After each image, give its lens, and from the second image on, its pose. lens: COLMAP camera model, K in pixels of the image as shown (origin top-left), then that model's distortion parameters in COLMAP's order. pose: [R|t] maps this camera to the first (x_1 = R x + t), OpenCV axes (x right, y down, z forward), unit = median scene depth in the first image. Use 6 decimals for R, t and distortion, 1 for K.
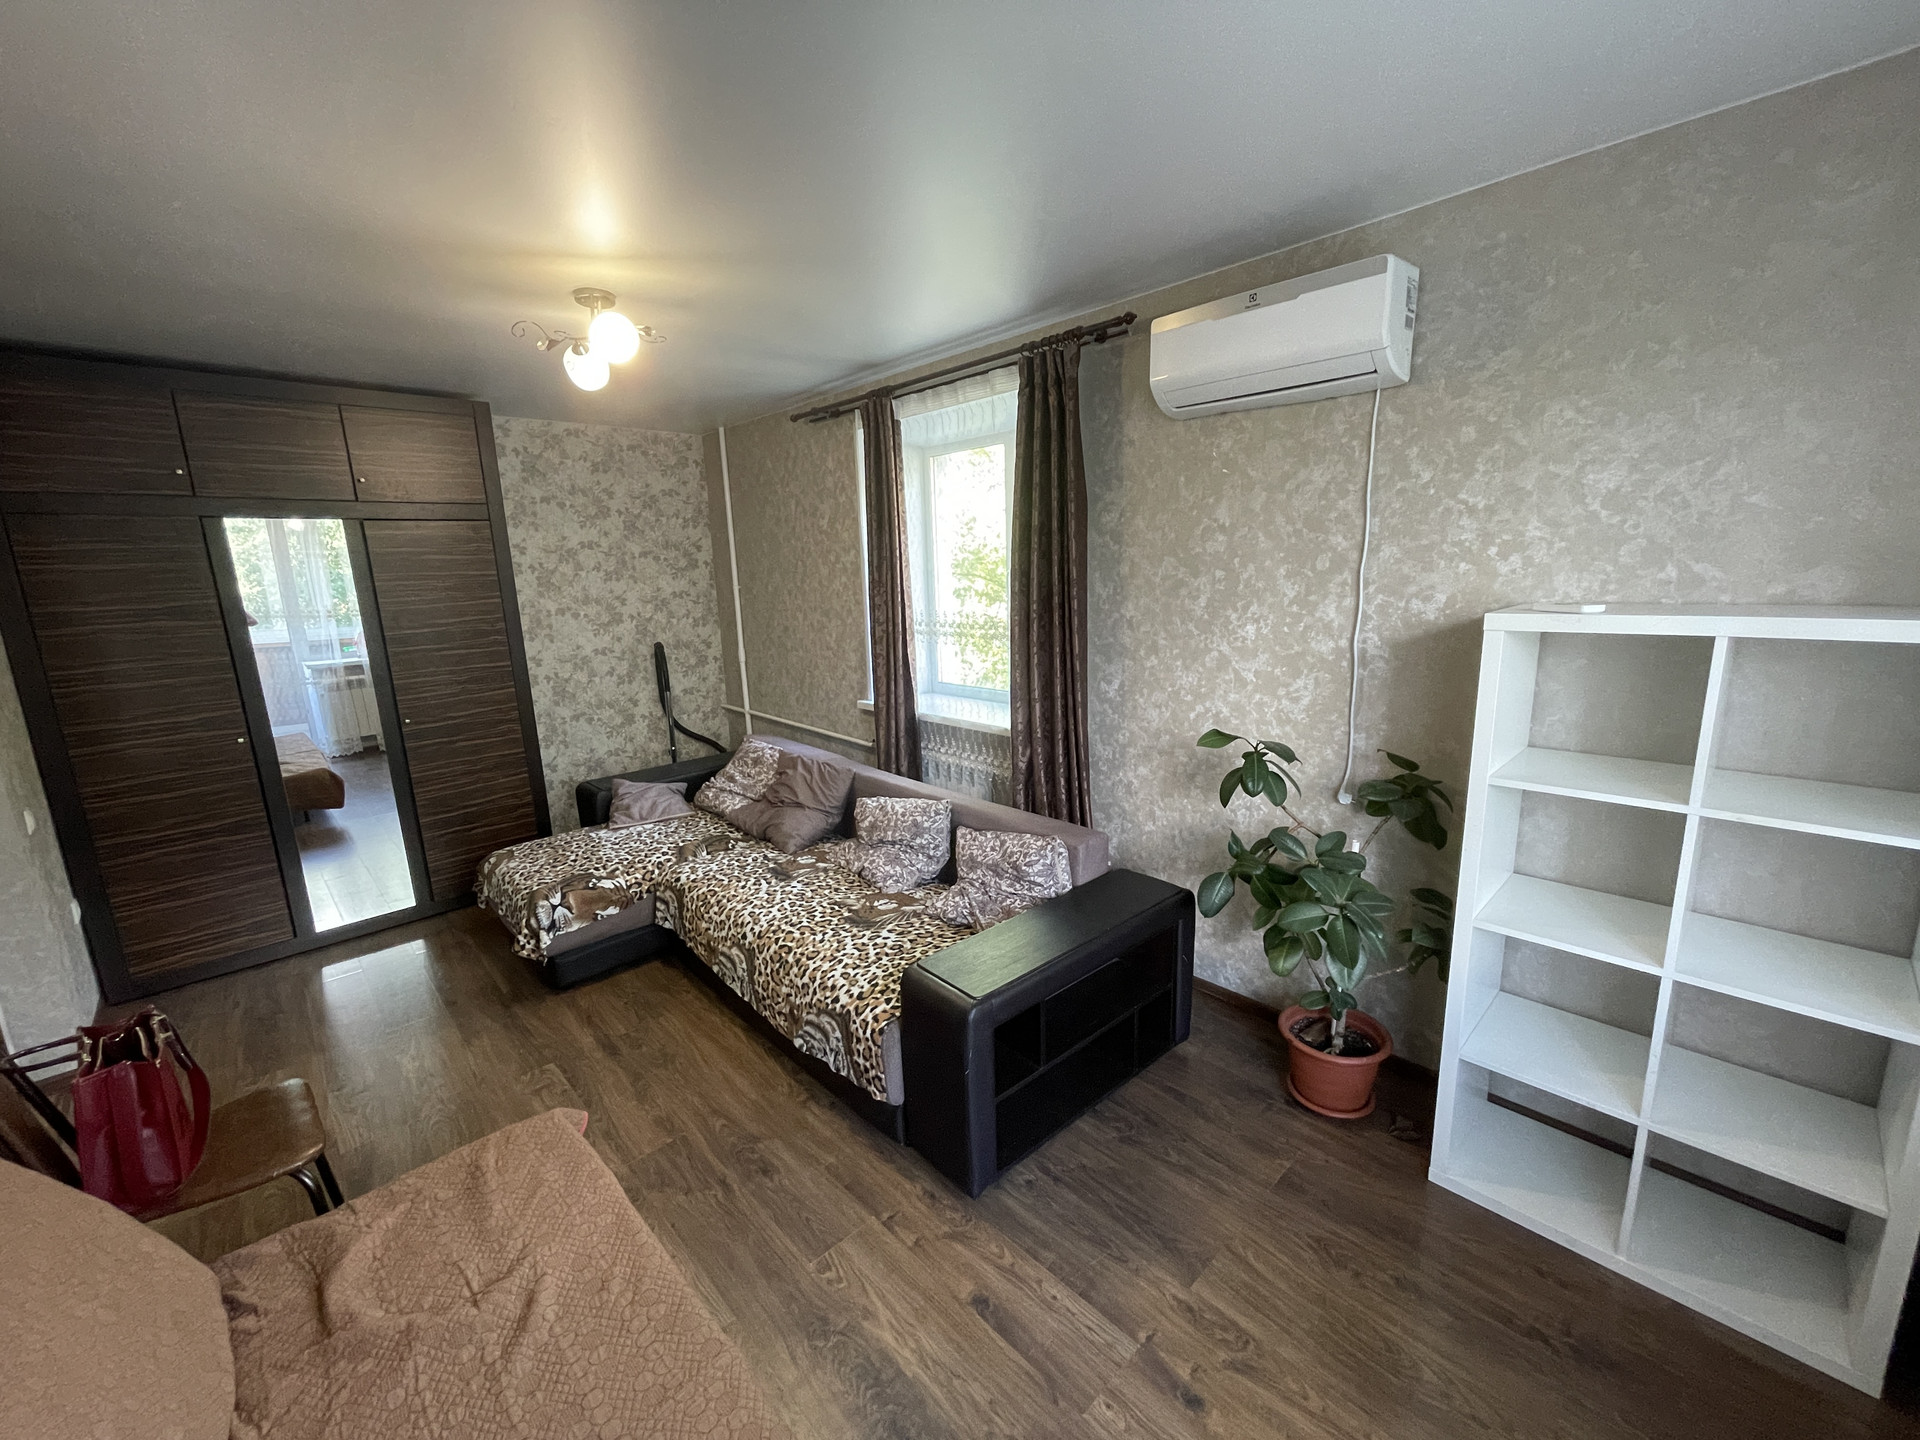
lens RADIAL K [[770.8, 0, 960.0], [0, 770.8, 720.0], [0, 0, 1]] dist [-0.010521, 0.000110]
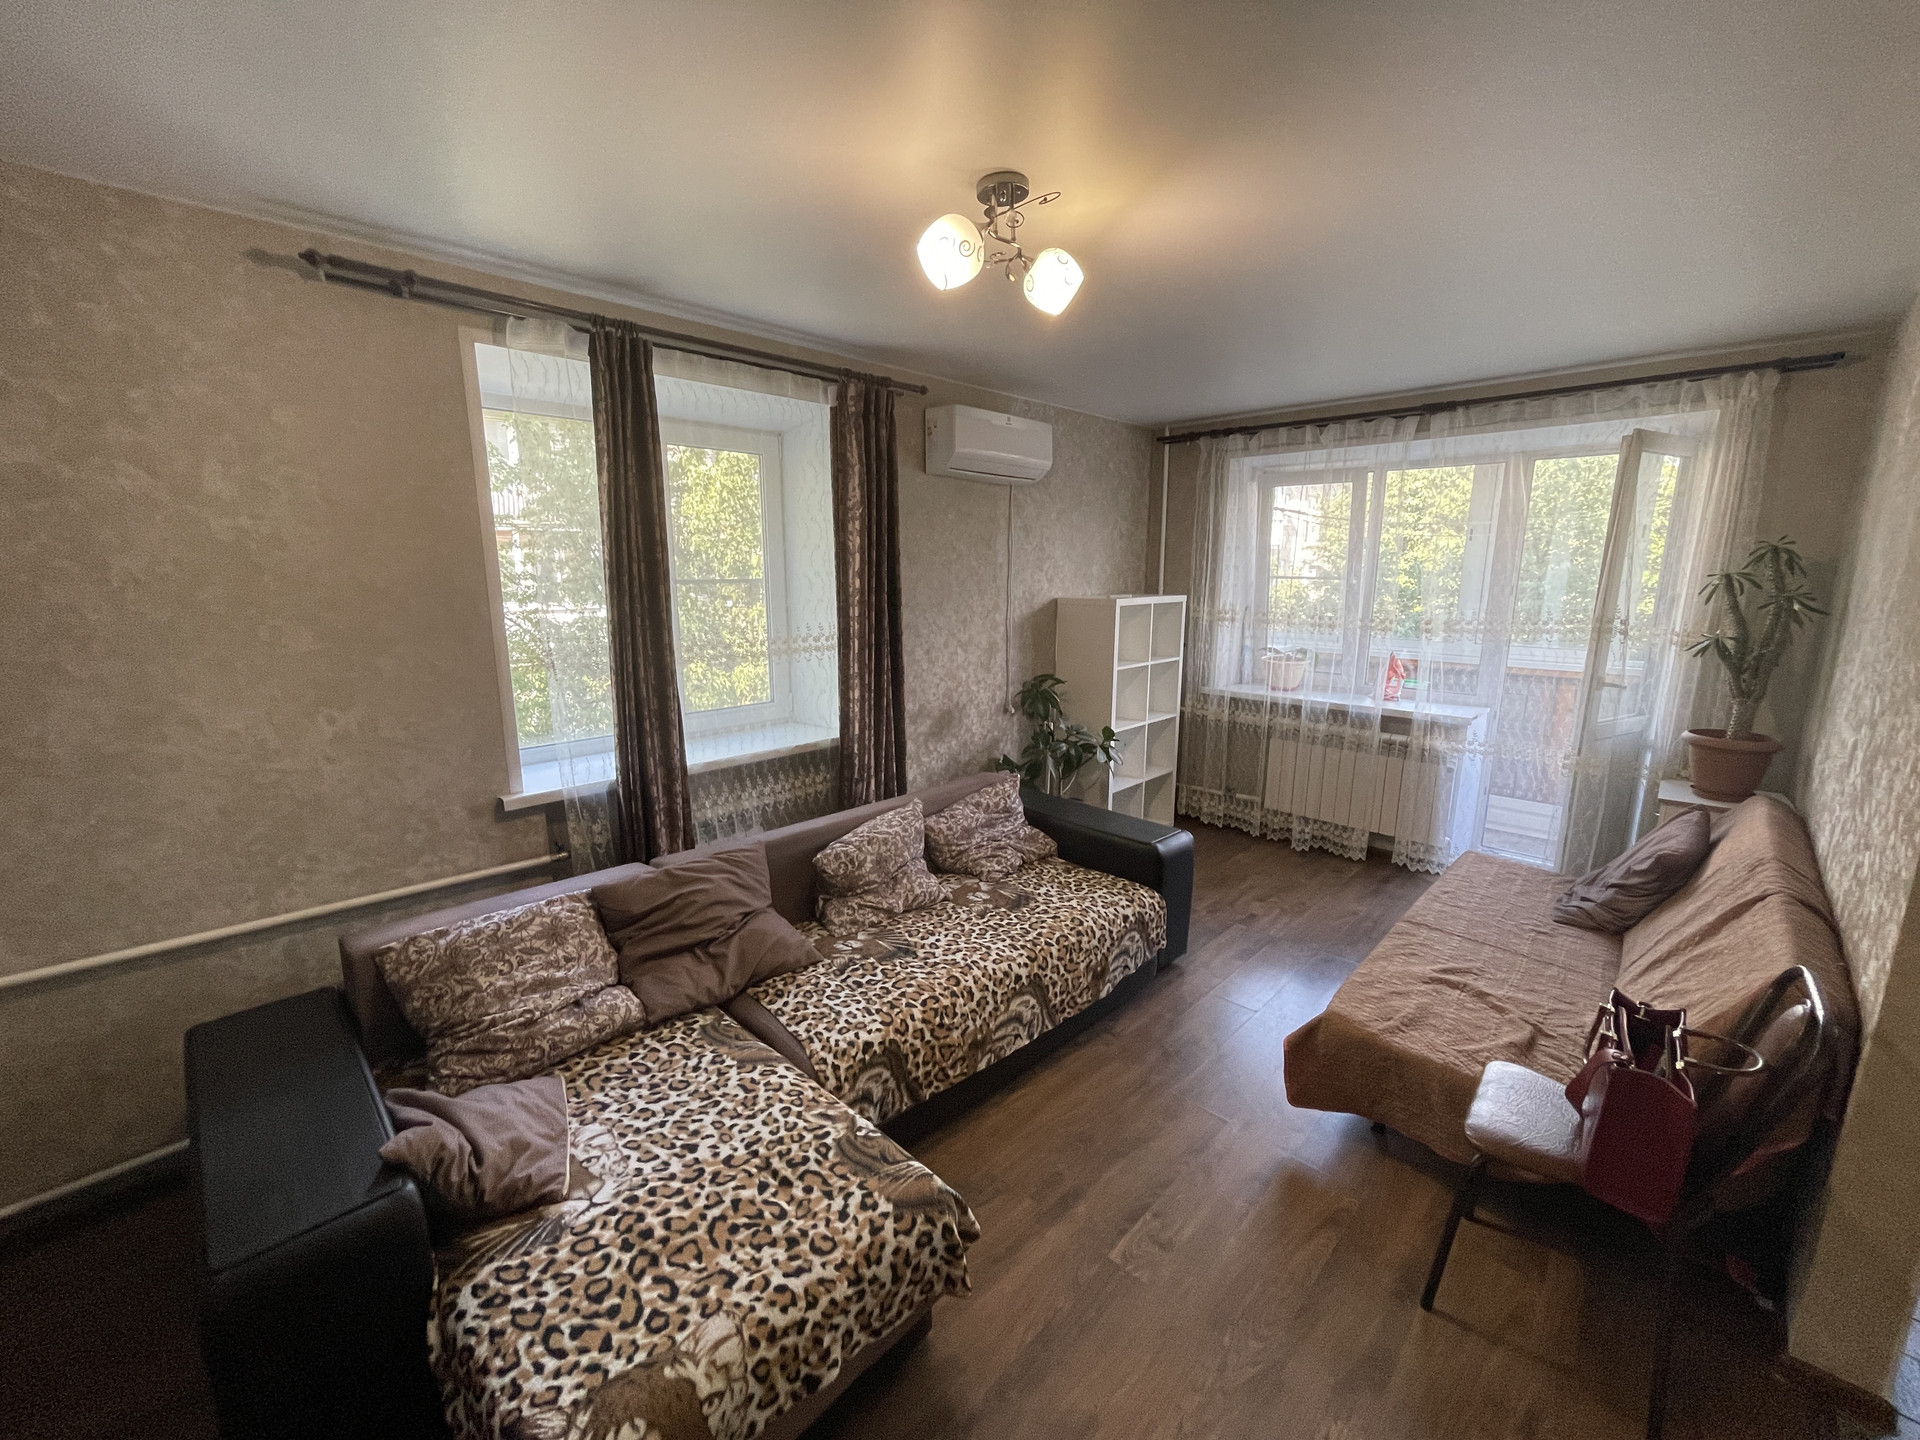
lens RADIAL K [[777.6, 0, 952.9], [0, 777.6, 721.1], [0, 0, 1]] dist [-0.002893, 0.000497]
pose [[-0.033954, -0.159821, 0.986562, -1.077194], [0.201951, 0.965671, 0.163387, -0.165989], [-0.978807, 0.204785, -0.000512, 0.968197]]
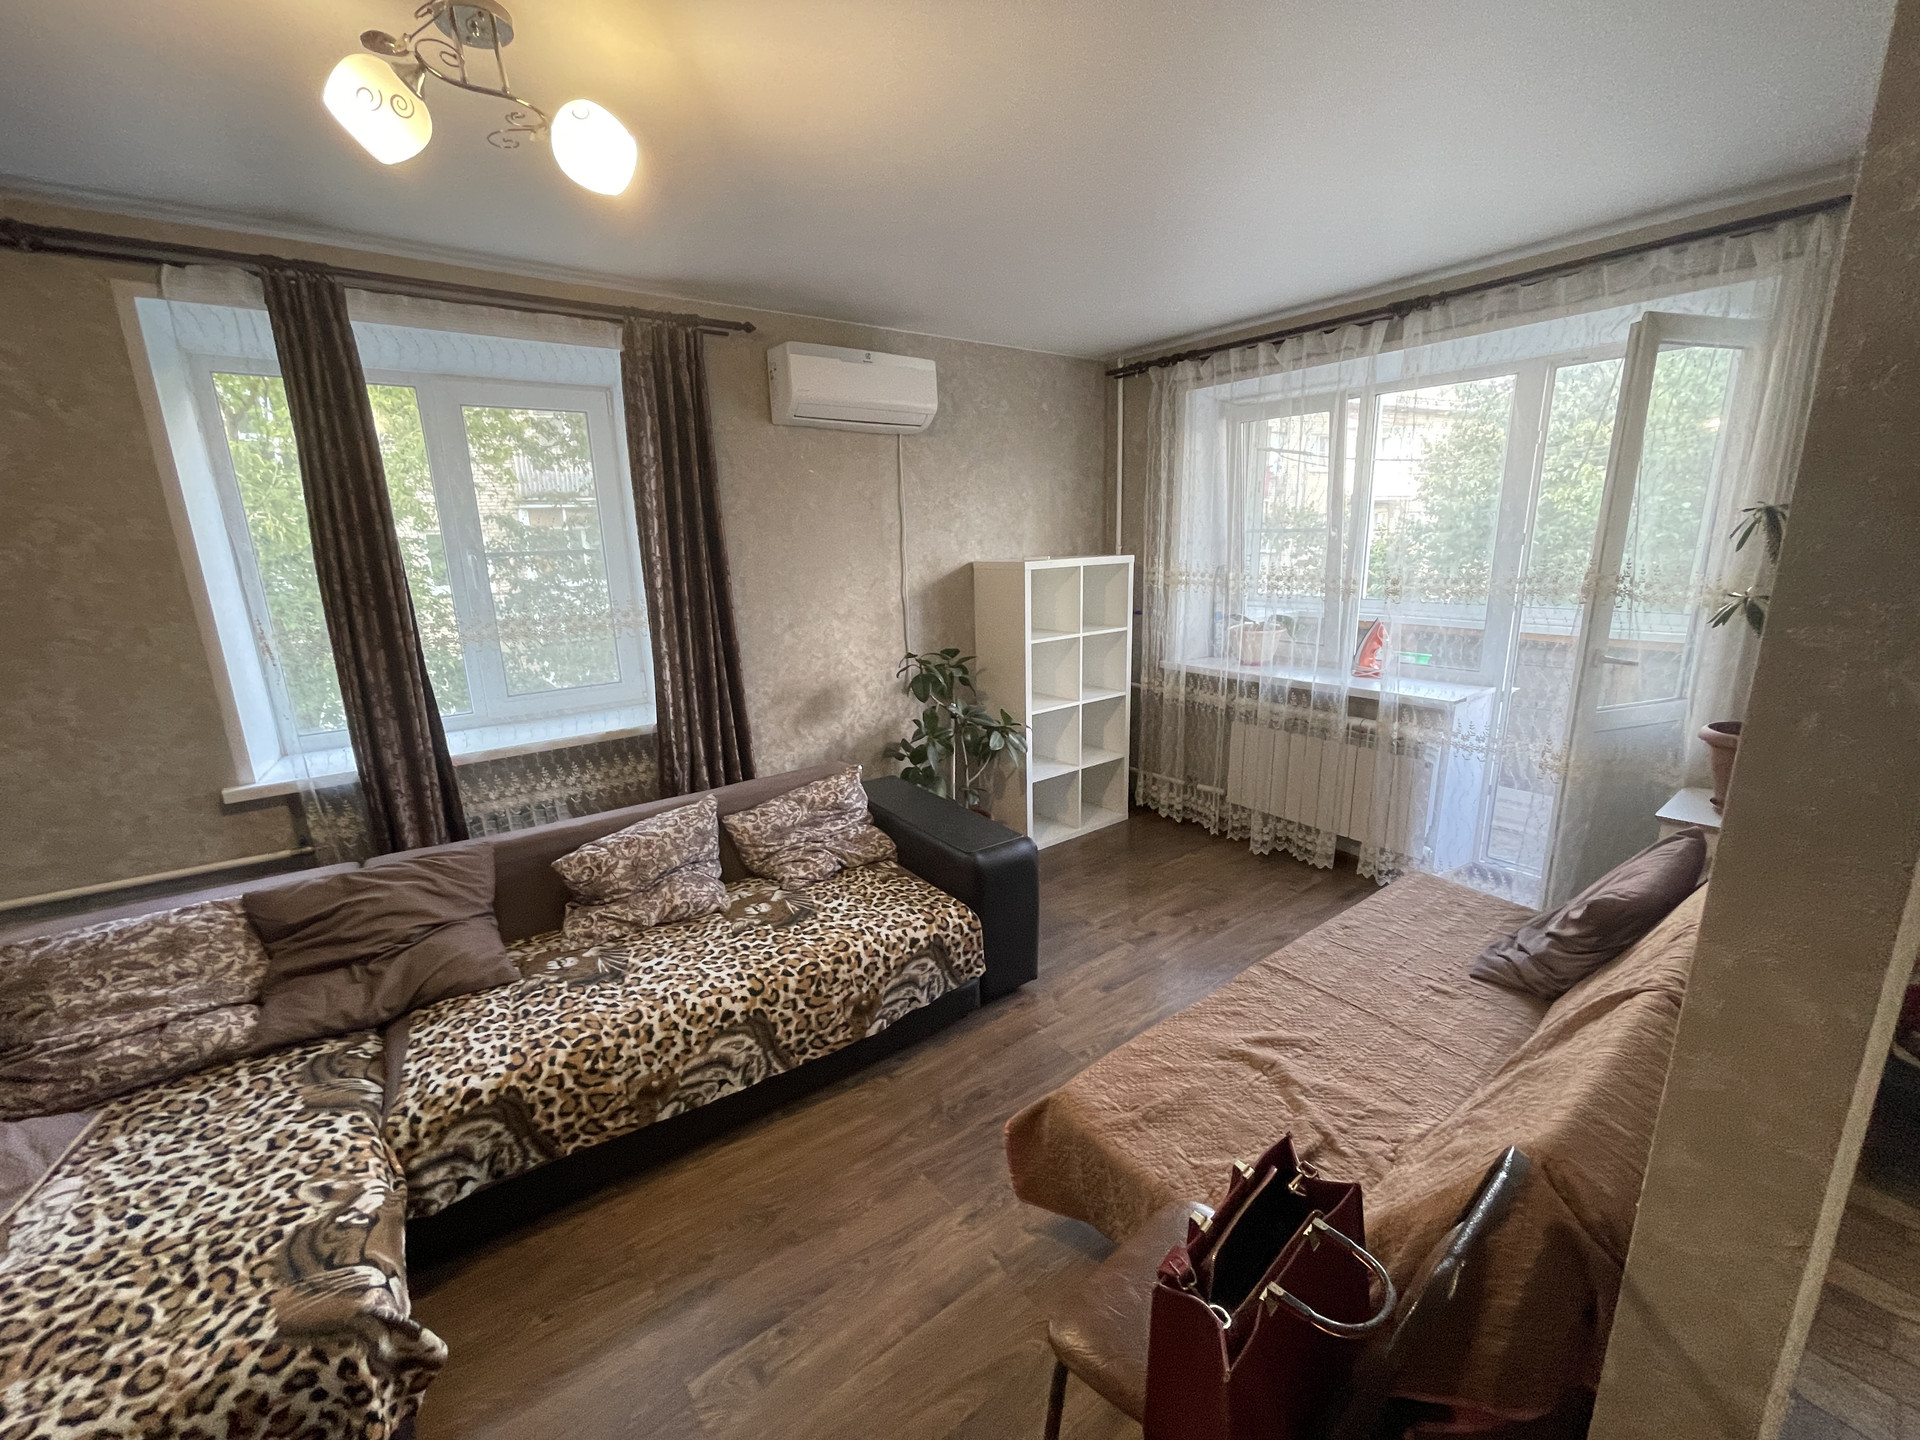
lens RADIAL K [[777.6, 0, 952.9], [0, 777.6, 721.1], [0, 0, 1]] dist [-0.002893, 0.000497]
pose [[0.118173, -0.201645, 0.972304, -0.906338], [0.223330, 0.959476, 0.171841, -0.079488], [-0.967553, 0.196838, 0.158418, 0.575591]]
